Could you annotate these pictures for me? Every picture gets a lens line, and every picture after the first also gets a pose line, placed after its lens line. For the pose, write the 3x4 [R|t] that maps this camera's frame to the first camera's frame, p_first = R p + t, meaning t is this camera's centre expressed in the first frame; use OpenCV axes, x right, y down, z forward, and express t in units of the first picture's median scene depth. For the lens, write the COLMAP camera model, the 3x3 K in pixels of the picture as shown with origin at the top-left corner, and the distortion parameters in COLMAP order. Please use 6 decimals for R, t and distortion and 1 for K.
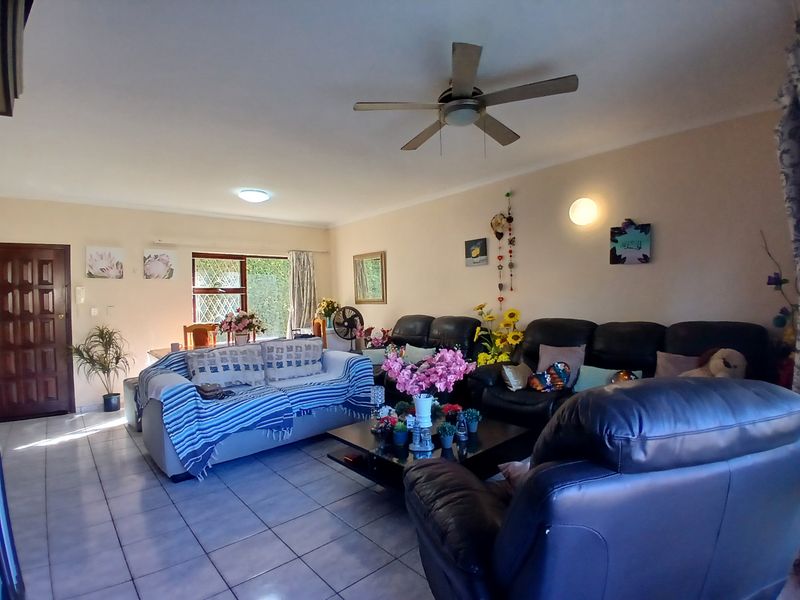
lens RADIAL K [[404.6, 0, 400.0], [0, 404.6, 300.0], [0, 0, 1]] dist [-0.000139, -0.000038]
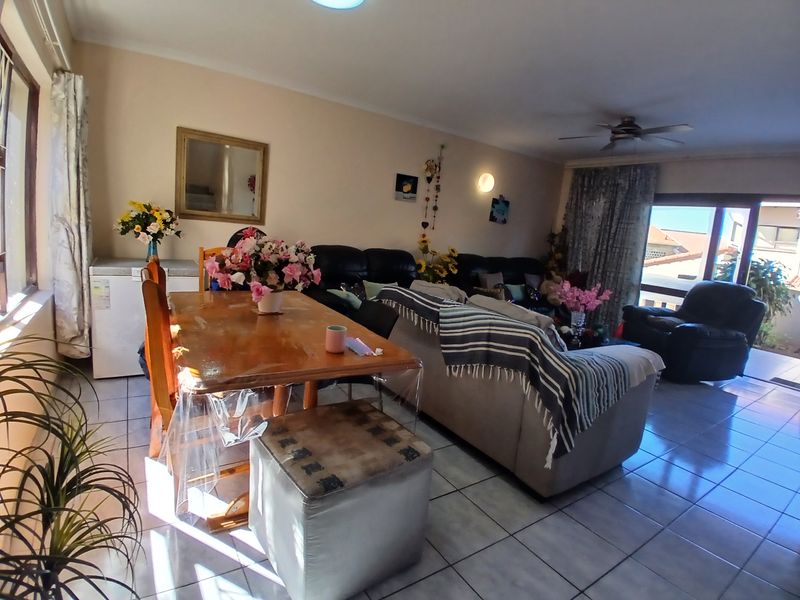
lens RADIAL K [[404.6, 0, 400.0], [0, 404.6, 300.0], [0, 0, 1]] dist [-0.000139, -0.000038]
pose [[0.136611, -0.110871, 0.984401, -0.933163], [-0.082018, 0.989040, 0.122775, 0.044196], [-0.987224, -0.097511, 0.126020, 0.909061]]
